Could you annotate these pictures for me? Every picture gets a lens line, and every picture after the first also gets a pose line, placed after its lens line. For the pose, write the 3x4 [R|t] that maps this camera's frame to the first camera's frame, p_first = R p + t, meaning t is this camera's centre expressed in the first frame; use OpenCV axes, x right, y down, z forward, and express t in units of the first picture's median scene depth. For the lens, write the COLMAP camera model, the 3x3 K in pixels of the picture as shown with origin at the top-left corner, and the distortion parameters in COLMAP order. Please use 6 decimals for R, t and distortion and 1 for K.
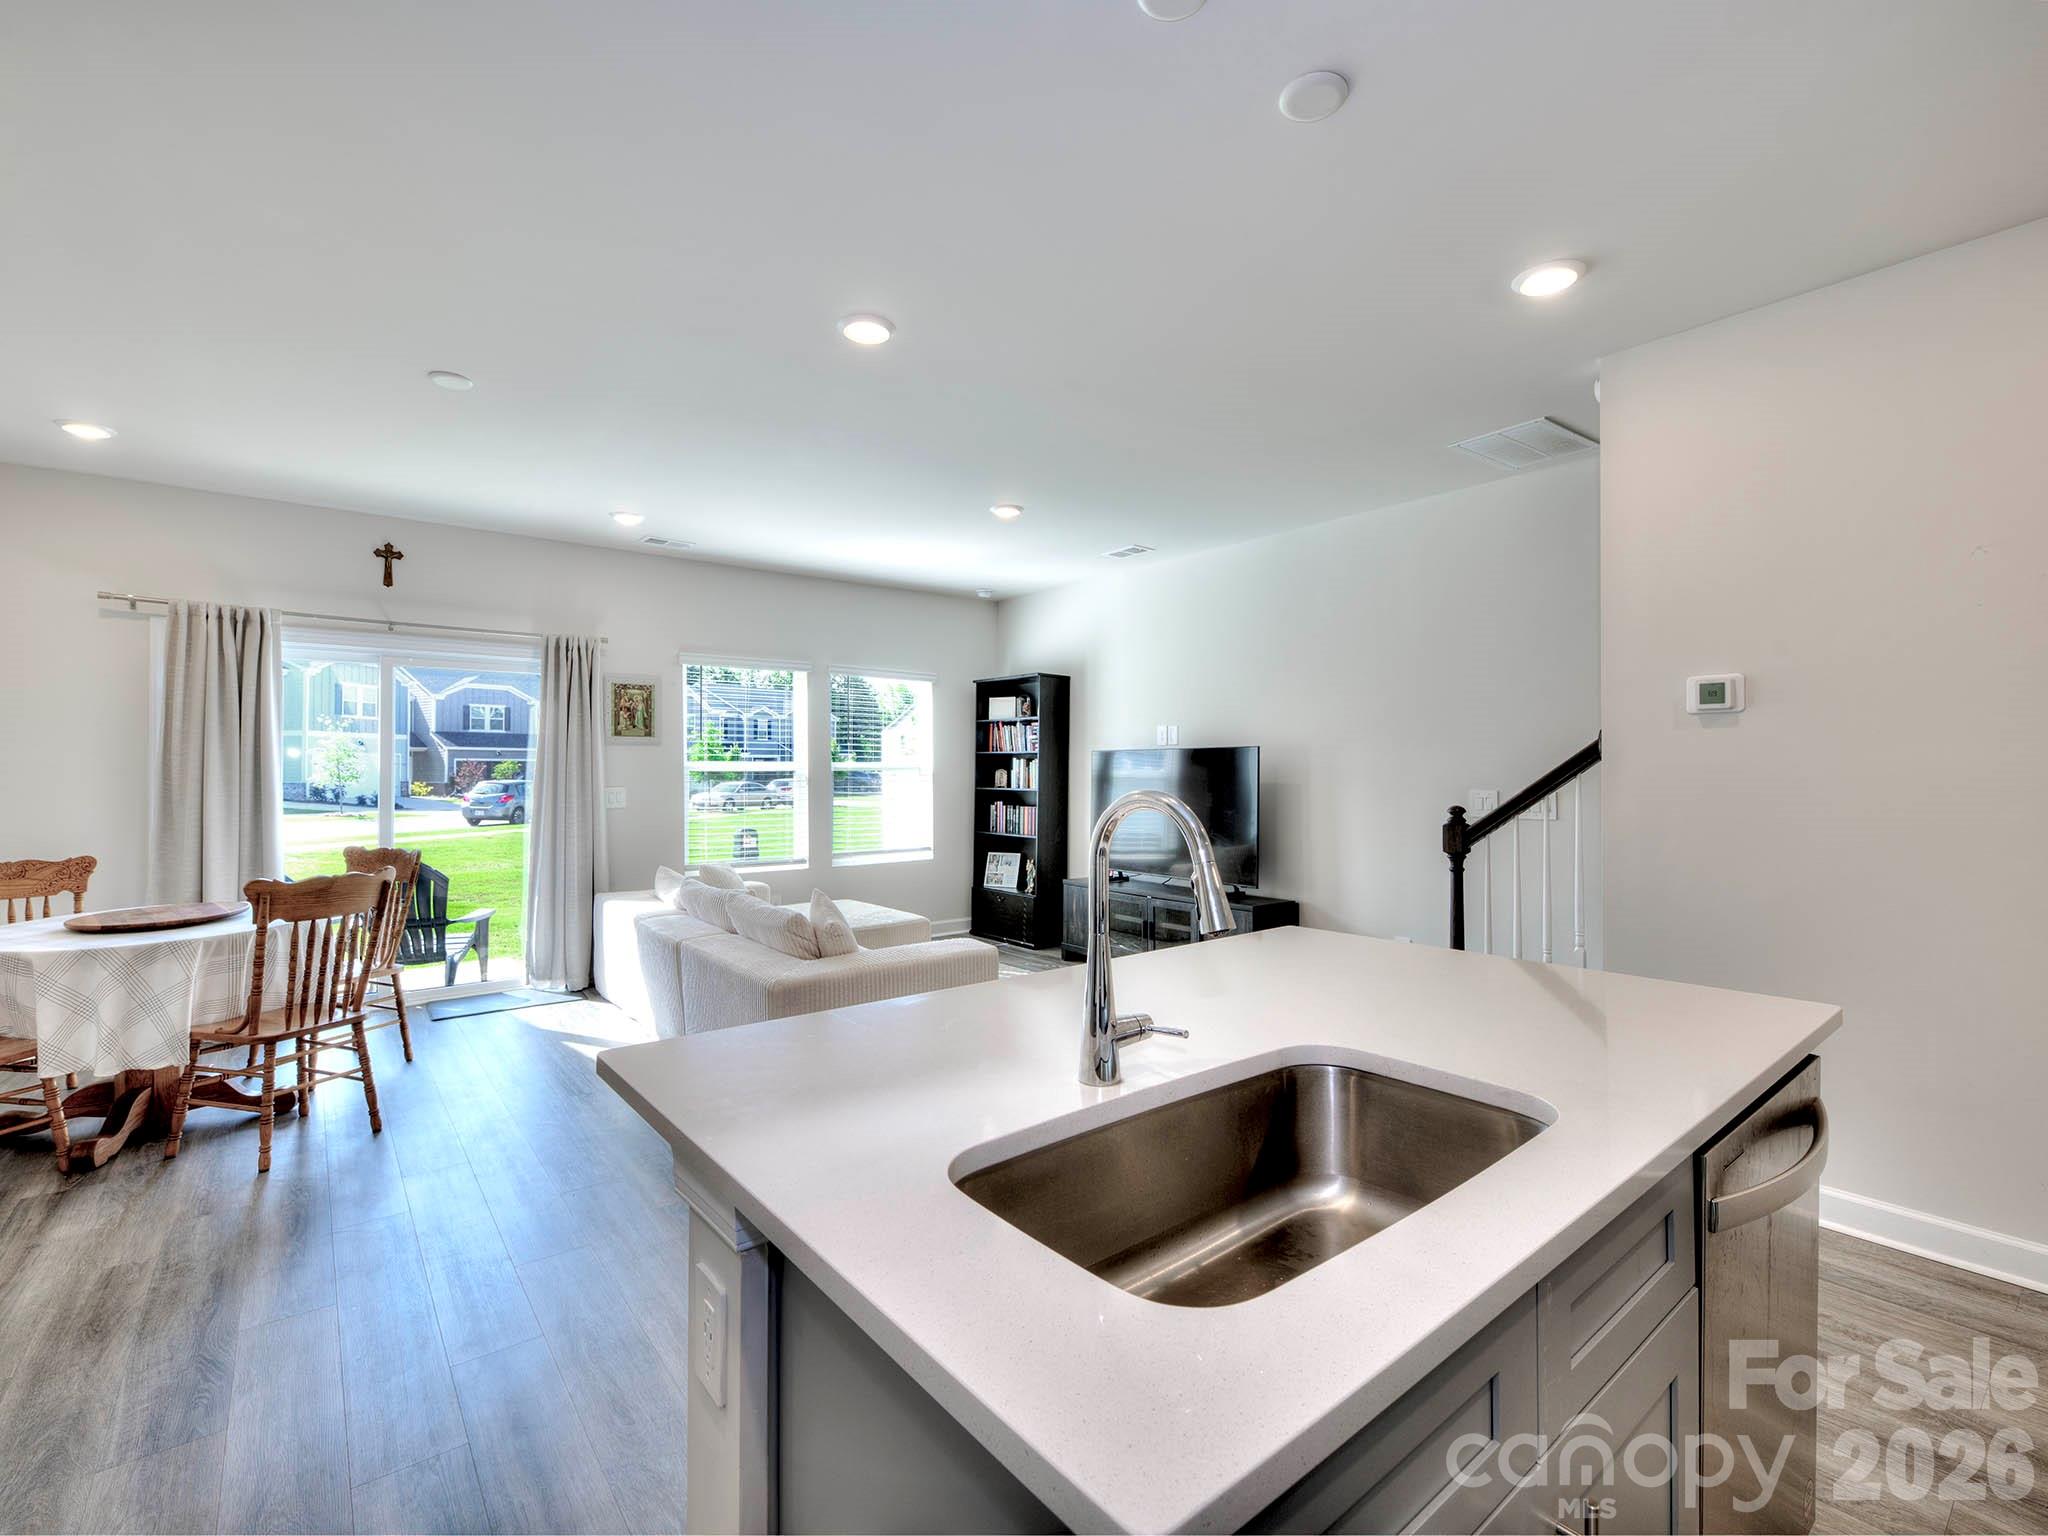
lens RADIAL K [[909.7, 0, 1022.5], [0, 909.7, 759.7], [0, 0, 1]] dist [0.005657, -0.004144]
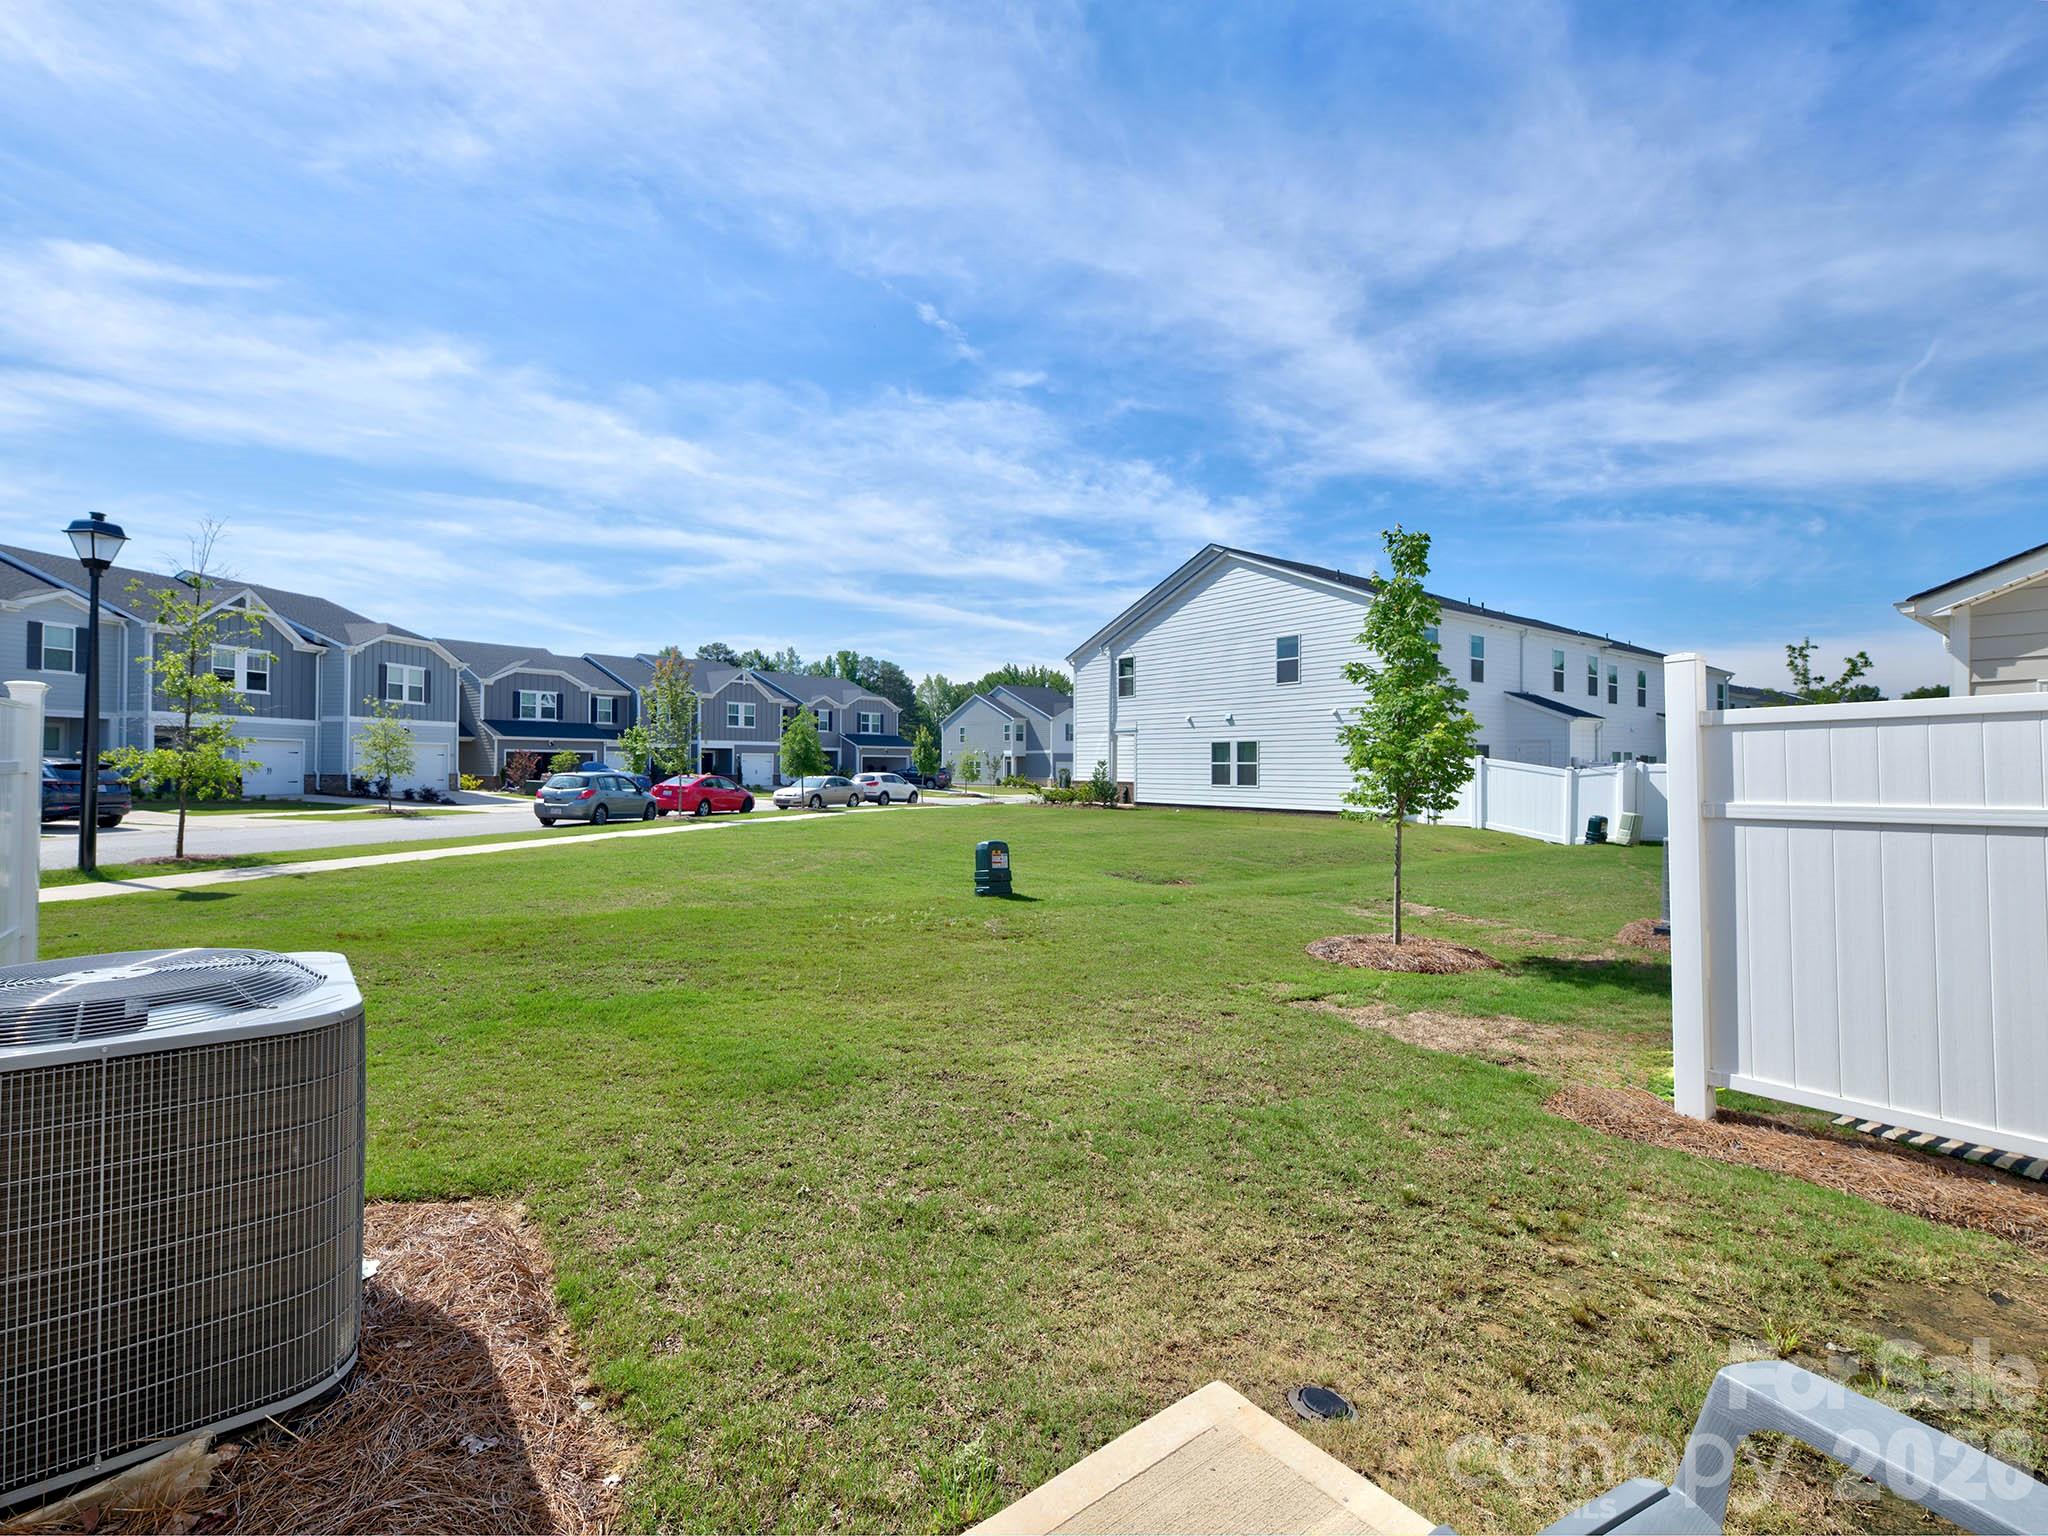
lens RADIAL K [[909.7, 0, 1021.4], [0, 909.7, 766.0], [0, 0, 1]] dist [0.005657, -0.004144]
pose [[0.999716, 0.004625, -0.023389, -0.735537], [-0.004351, 0.999922, 0.011738, 0.025084], [0.023442, -0.011633, 0.999658, 0.859077]]
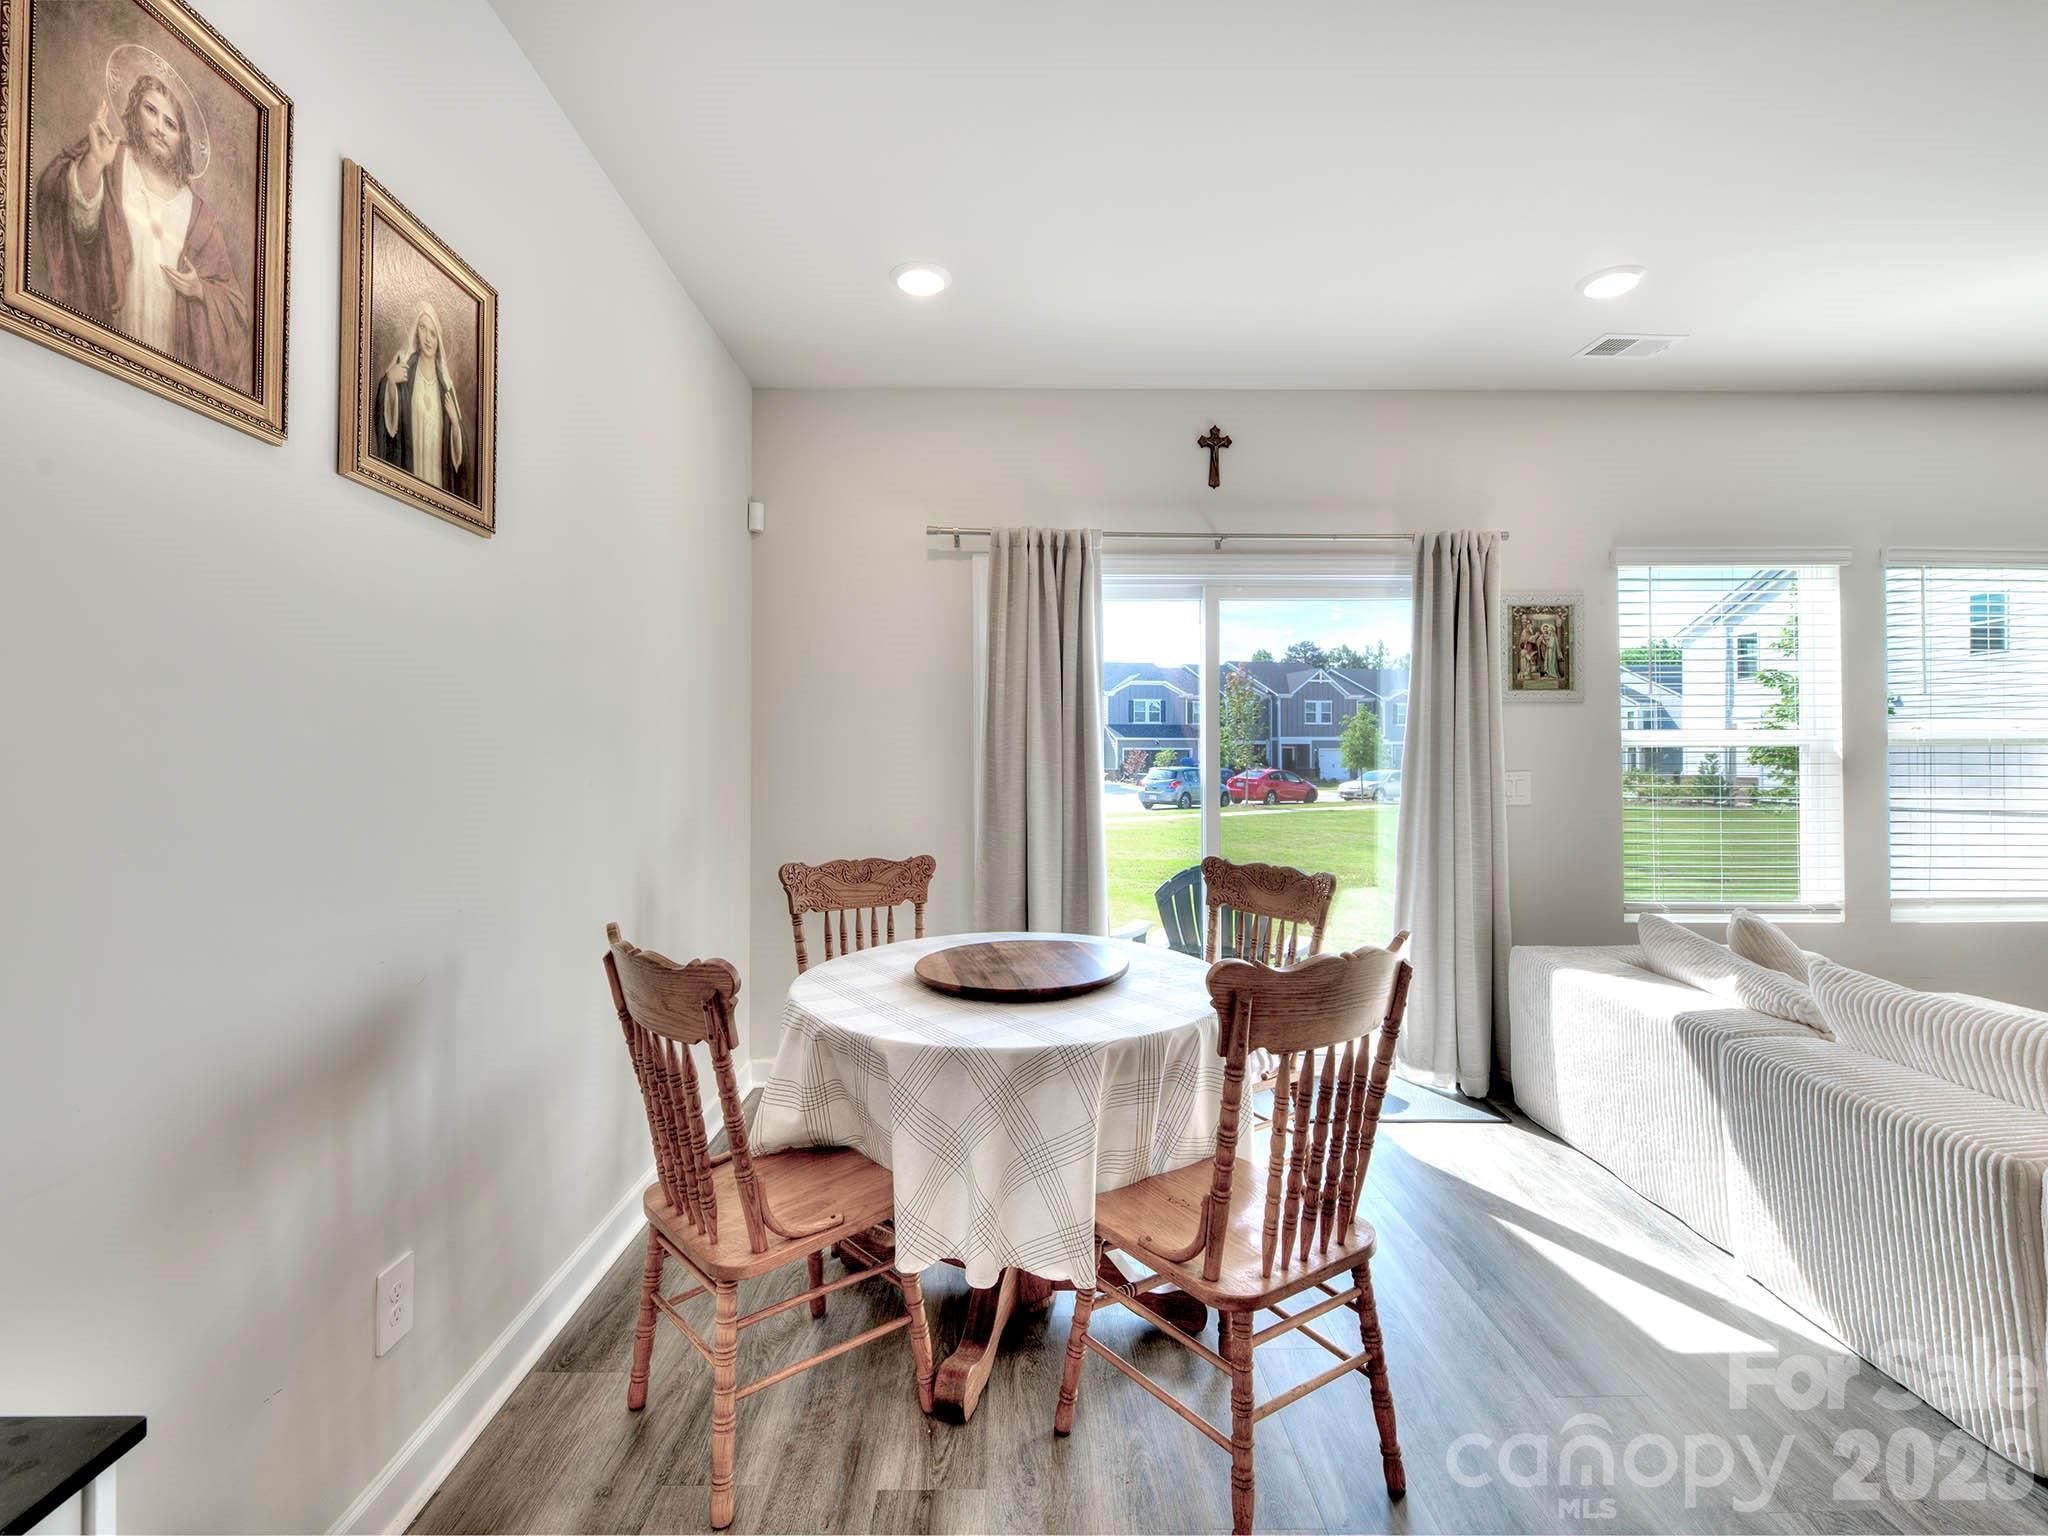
lens RADIAL K [[909.7, 0, 1021.2], [0, 909.7, 761.0], [0, 0, 1]] dist [0.005657, -0.004144]
pose [[0.792162, -0.000208, -0.610311, -0.326395], [0.008649, 0.999903, 0.010885, 0.012636], [0.610250, -0.013902, 0.792087, 0.291901]]
